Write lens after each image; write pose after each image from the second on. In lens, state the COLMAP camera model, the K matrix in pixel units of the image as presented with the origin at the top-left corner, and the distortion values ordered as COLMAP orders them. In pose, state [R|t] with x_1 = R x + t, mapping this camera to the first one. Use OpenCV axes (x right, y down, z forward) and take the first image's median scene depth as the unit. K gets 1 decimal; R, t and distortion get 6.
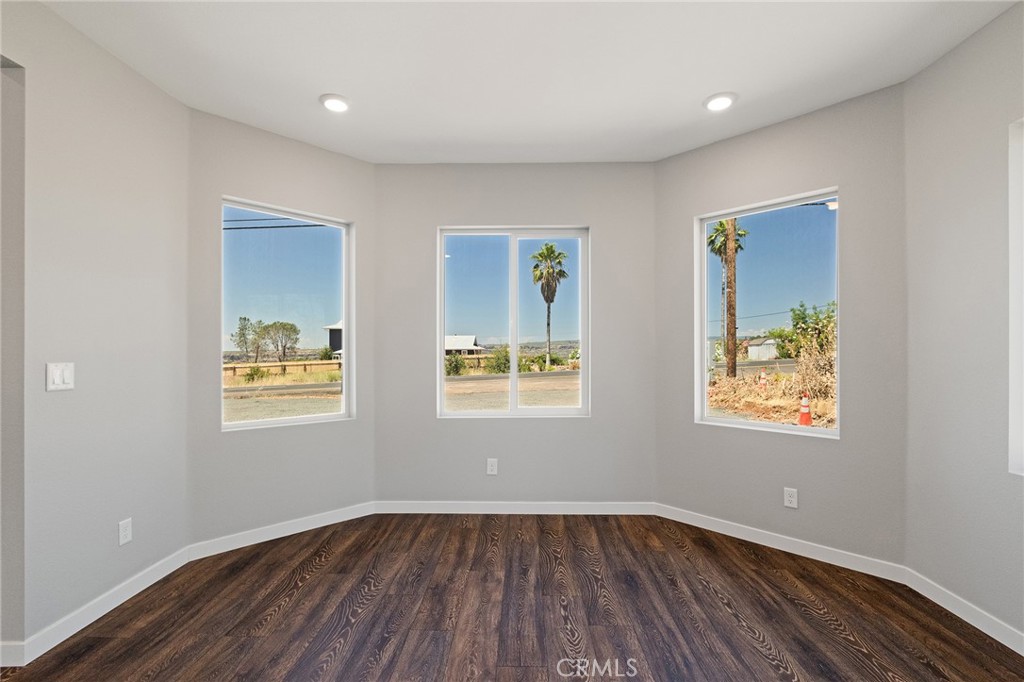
lens RADIAL K [[464.1, 0, 510.9], [0, 464.1, 346.2], [0, 0, 1]] dist [-0.014164, 0.000463]
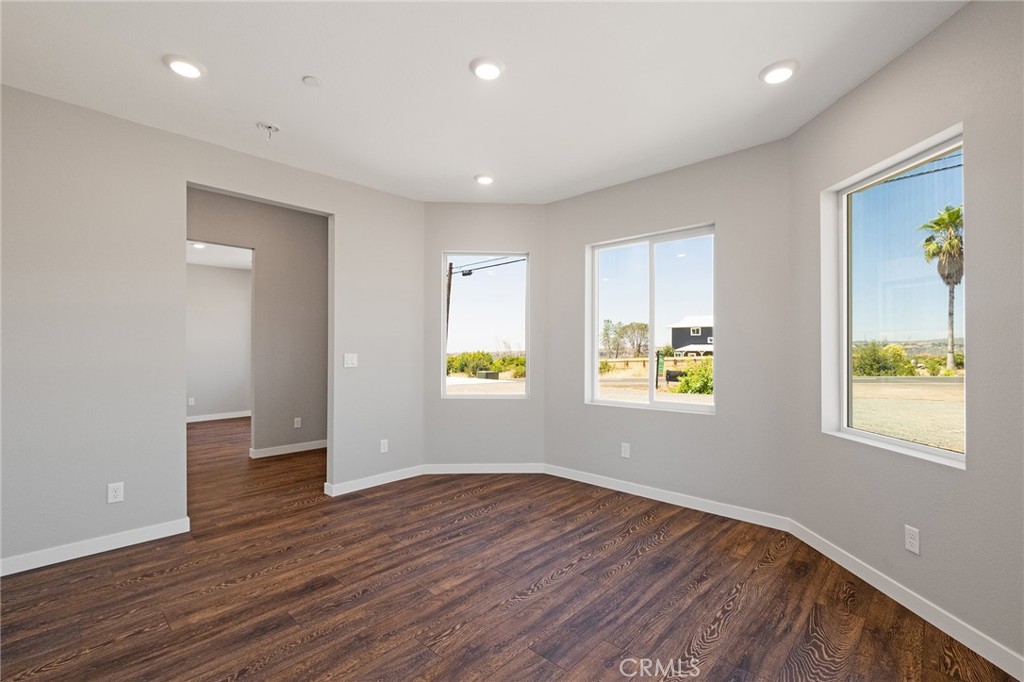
lens RADIAL K [[448.2, 0, 517.4], [0, 448.2, 341.6], [0, 0, 1]] dist [-0.010988, 0.000712]
pose [[0.749672, -0.007796, -0.661764, 0.579758], [0.004173, 0.999966, -0.007053, 0.000521], [0.661797, 0.002526, 0.749679, 0.006925]]
